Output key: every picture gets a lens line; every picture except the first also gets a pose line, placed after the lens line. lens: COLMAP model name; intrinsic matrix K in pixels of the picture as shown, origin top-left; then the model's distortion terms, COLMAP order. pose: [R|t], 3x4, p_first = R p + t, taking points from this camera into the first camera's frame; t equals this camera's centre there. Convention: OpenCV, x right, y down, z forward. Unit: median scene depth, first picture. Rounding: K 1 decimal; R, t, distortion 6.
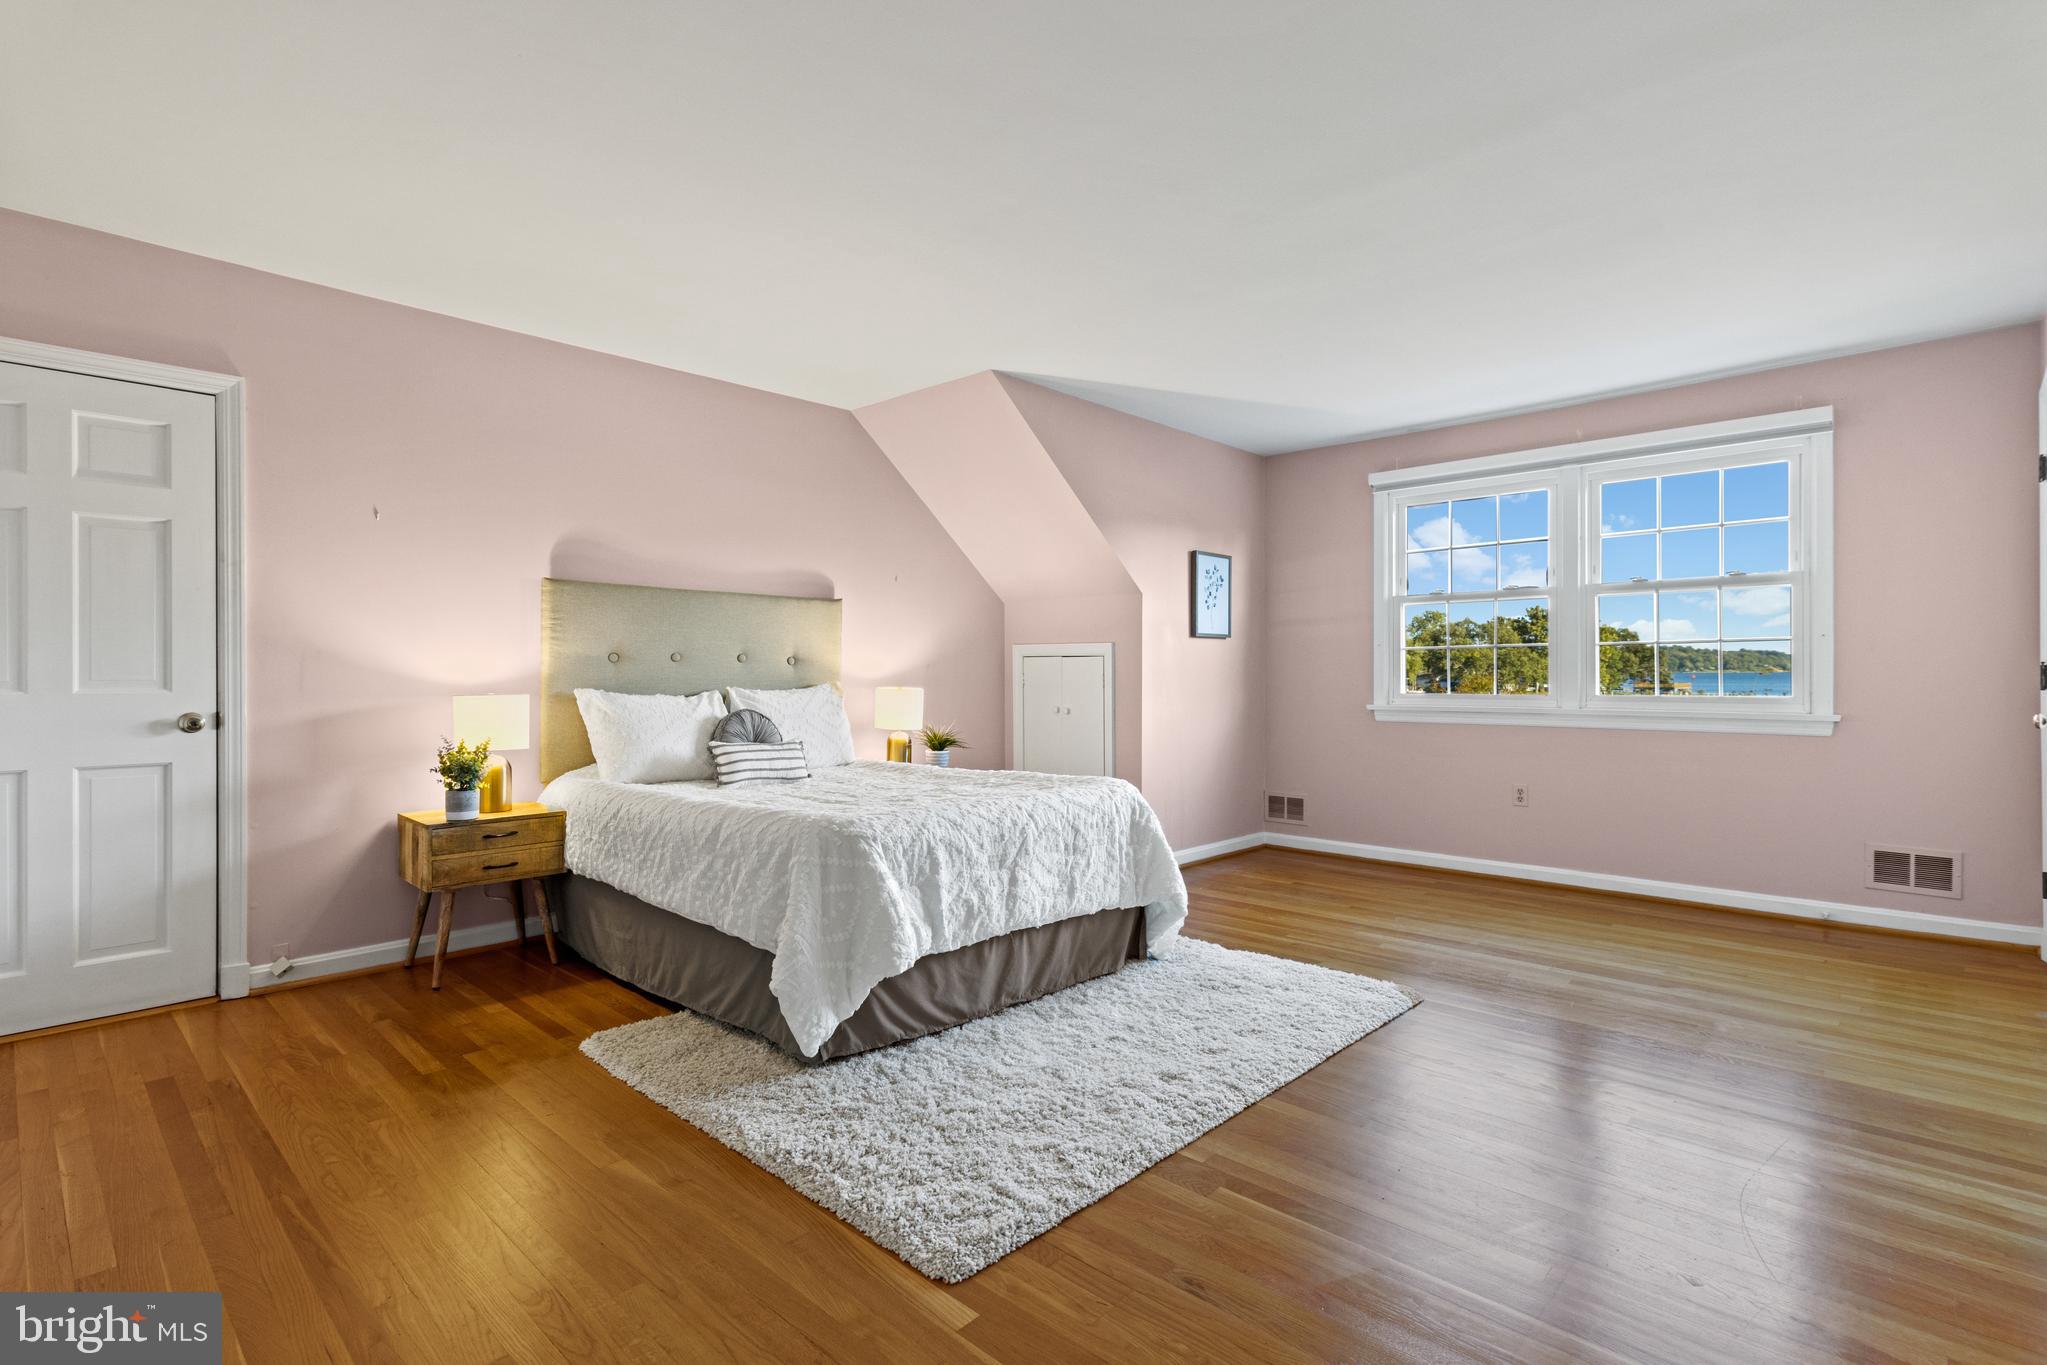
lens RADIAL K [[959.2, 0, 1016.9], [0, 959.2, 675.3], [0, 0, 1]] dist [0.004859, 0.000981]
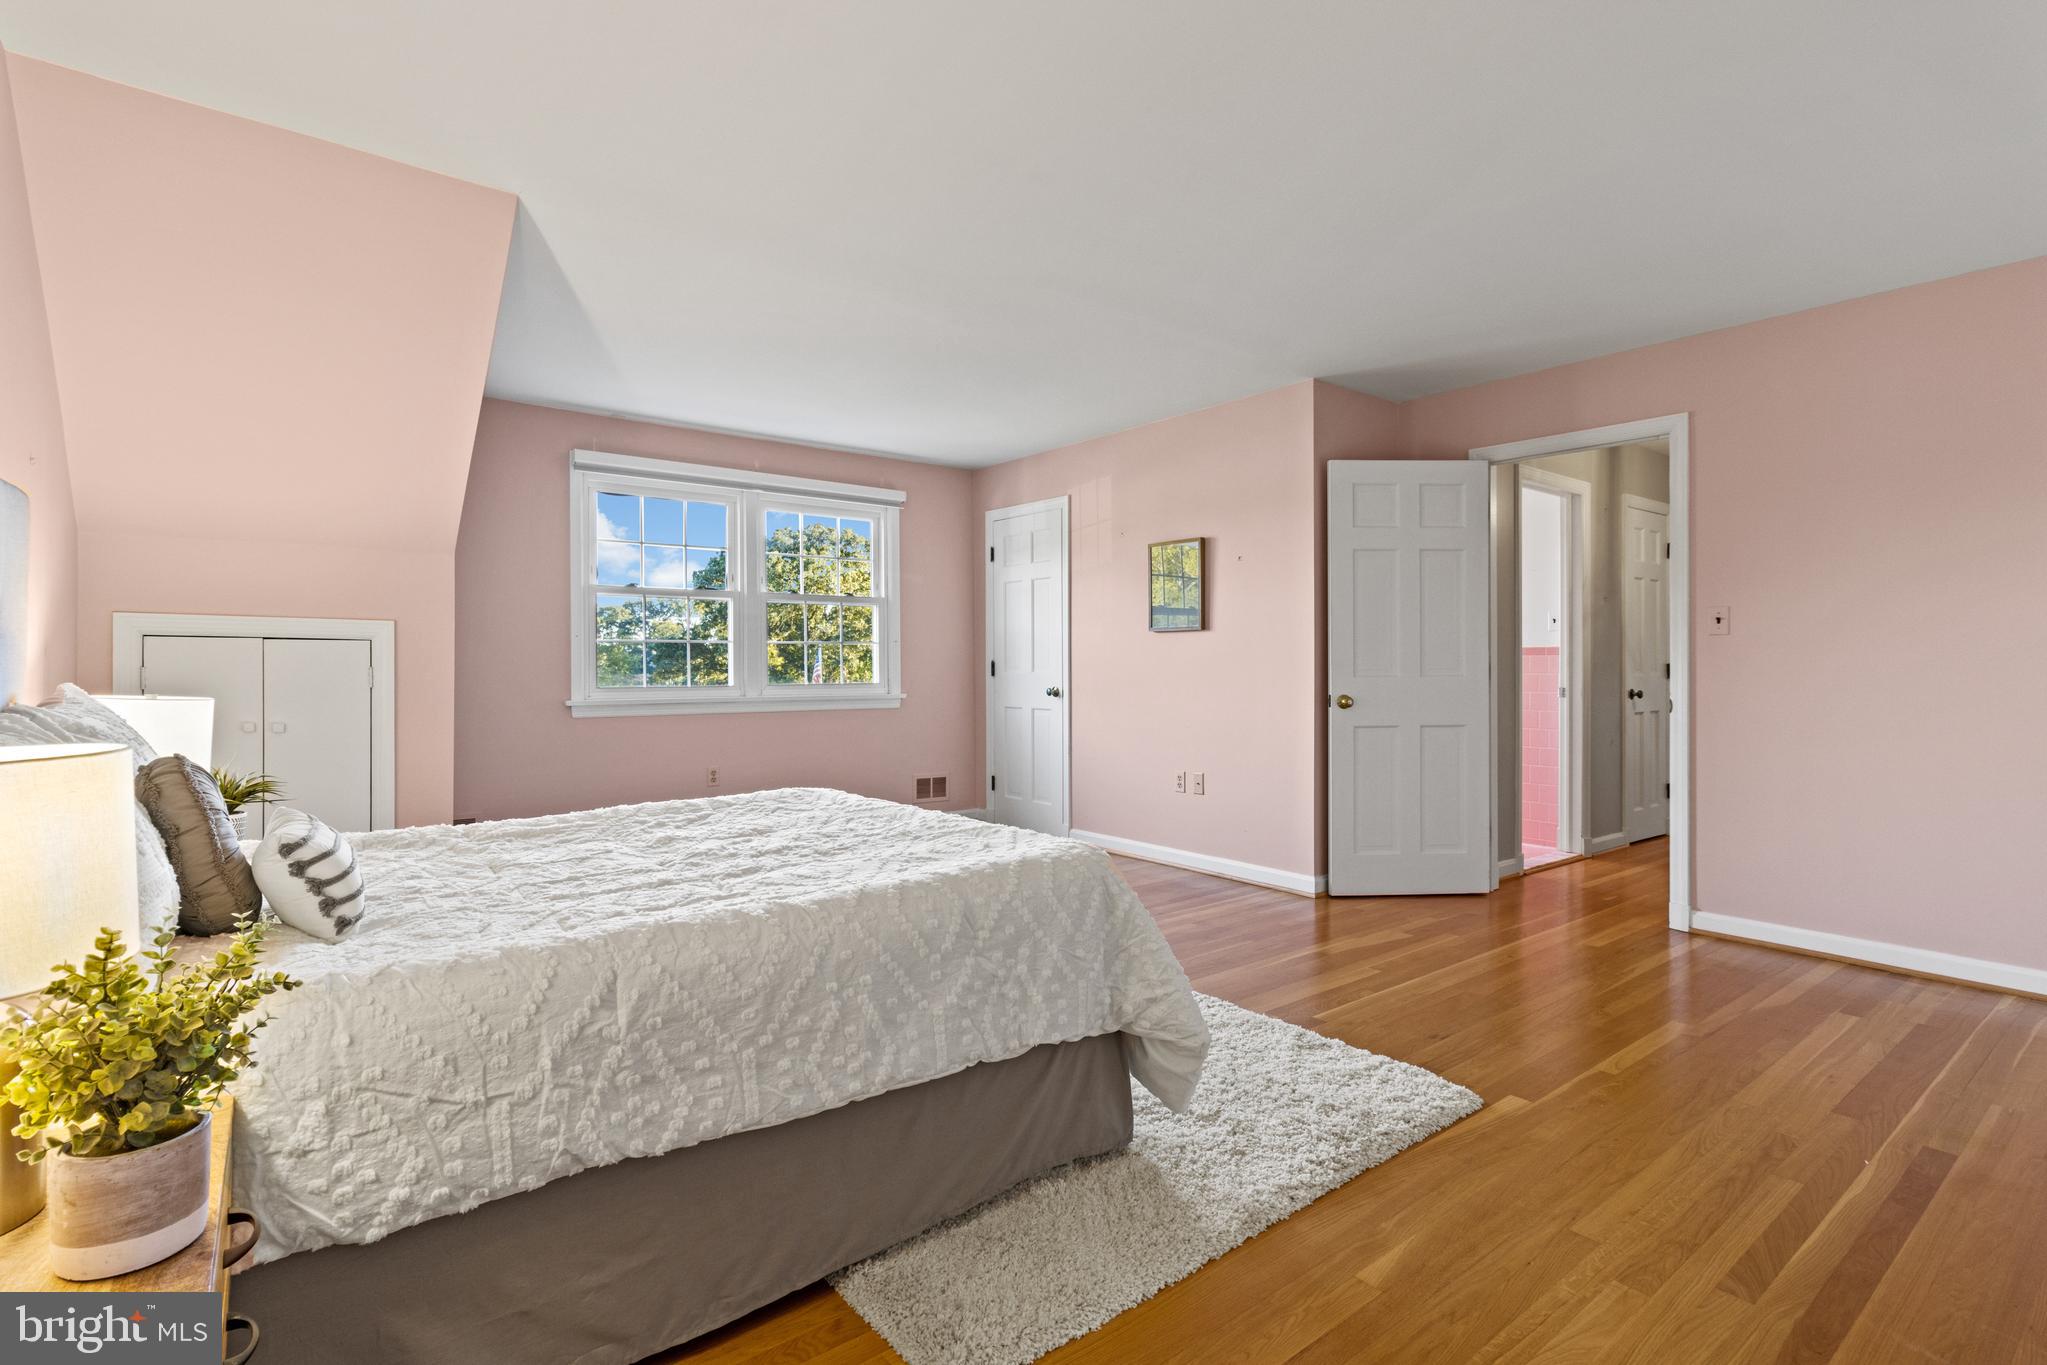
lens RADIAL K [[959.2, 0, 1014.5], [0, 959.2, 669.3], [0, 0, 1]] dist [0.004859, 0.000981]
pose [[0.154919, -0.001281, 0.987926, -0.600395], [0.002604, 0.999996, 0.000888, 0.001231], [-0.987924, 0.002435, 0.154922, 0.561844]]
